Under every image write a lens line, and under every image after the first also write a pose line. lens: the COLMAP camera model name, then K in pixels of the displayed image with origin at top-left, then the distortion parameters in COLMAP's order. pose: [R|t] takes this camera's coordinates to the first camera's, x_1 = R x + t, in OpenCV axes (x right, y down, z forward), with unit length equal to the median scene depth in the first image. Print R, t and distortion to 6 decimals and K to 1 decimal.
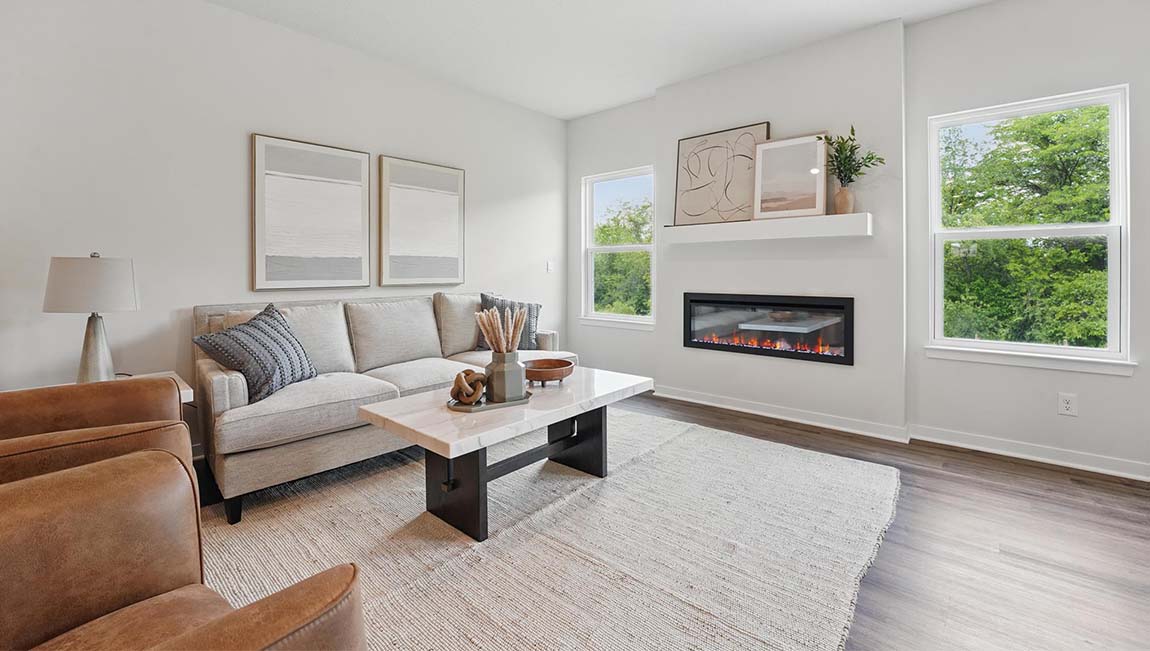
lens RADIAL K [[483.8, 0, 568.8], [0, 483.8, 272.3], [0, 0, 1]] dist [-0.026656, 0.000348]
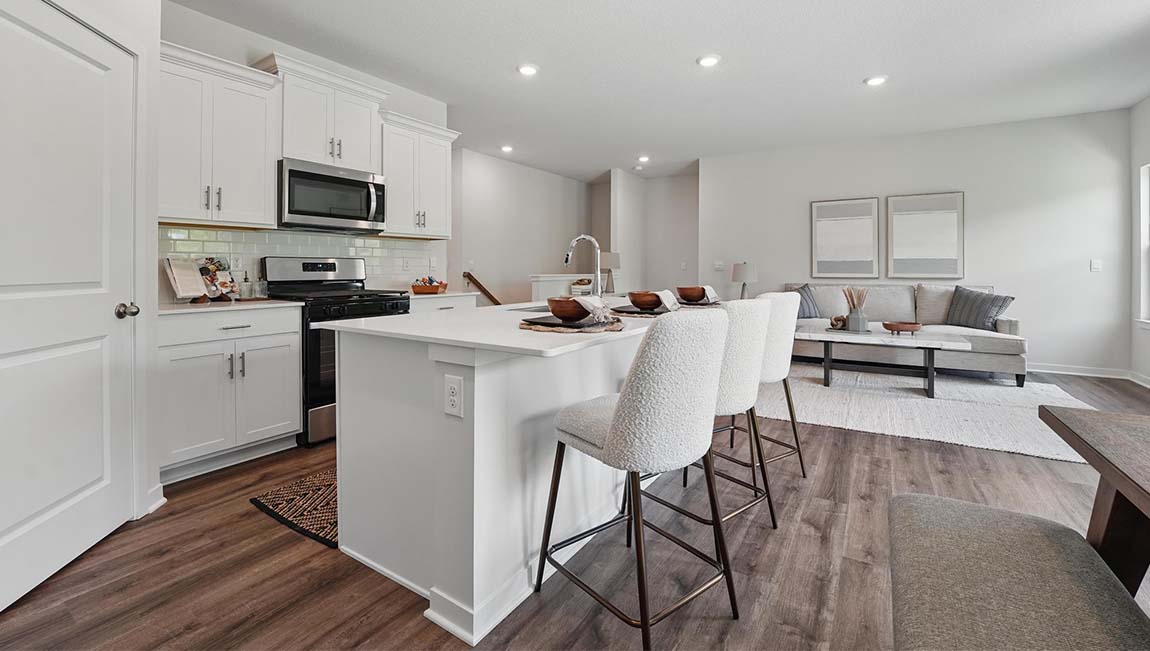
lens RADIAL K [[483.8, 0, 568.8], [0, 483.8, 272.3], [0, 0, 1]] dist [-0.026656, 0.000348]
pose [[0.165953, 0.012897, -0.986049, 1.047935], [-0.002857, 0.999917, 0.012598, -0.007296], [0.986130, 0.000726, 0.165976, -0.331756]]
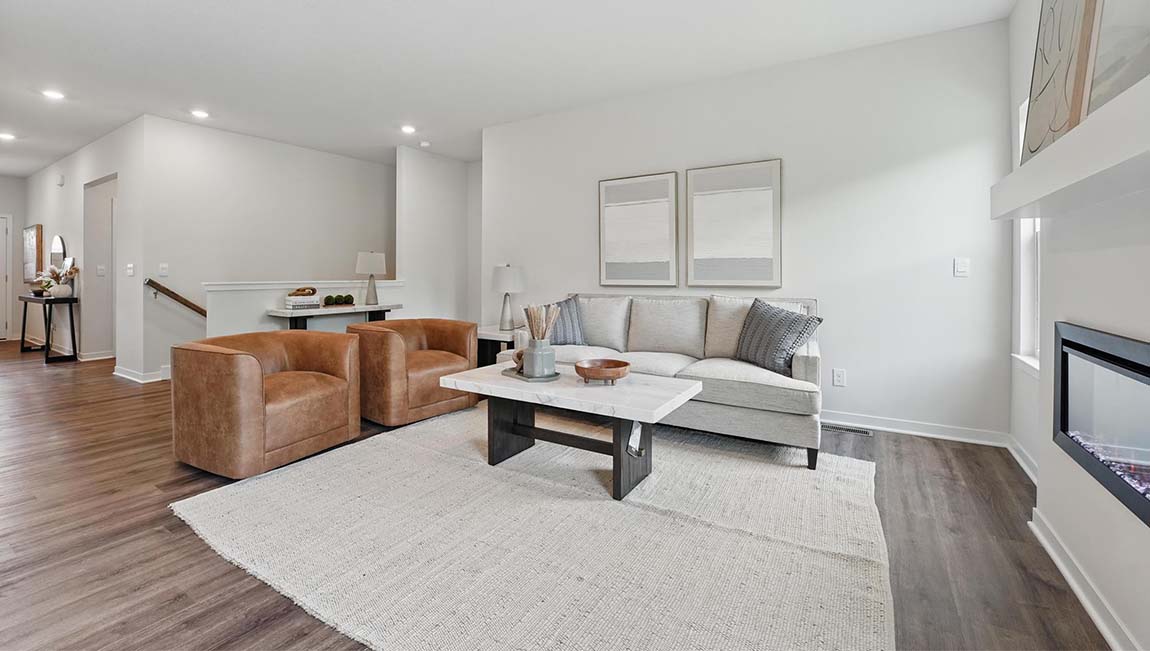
lens RADIAL K [[483.8, 0, 568.8], [0, 483.8, 272.3], [0, 0, 1]] dist [-0.026656, 0.000348]
pose [[0.169470, 0.000883, -0.985535, 0.700163], [-0.001055, 0.999999, 0.000715, -0.004680], [0.985535, 0.000918, 0.169471, 0.552881]]
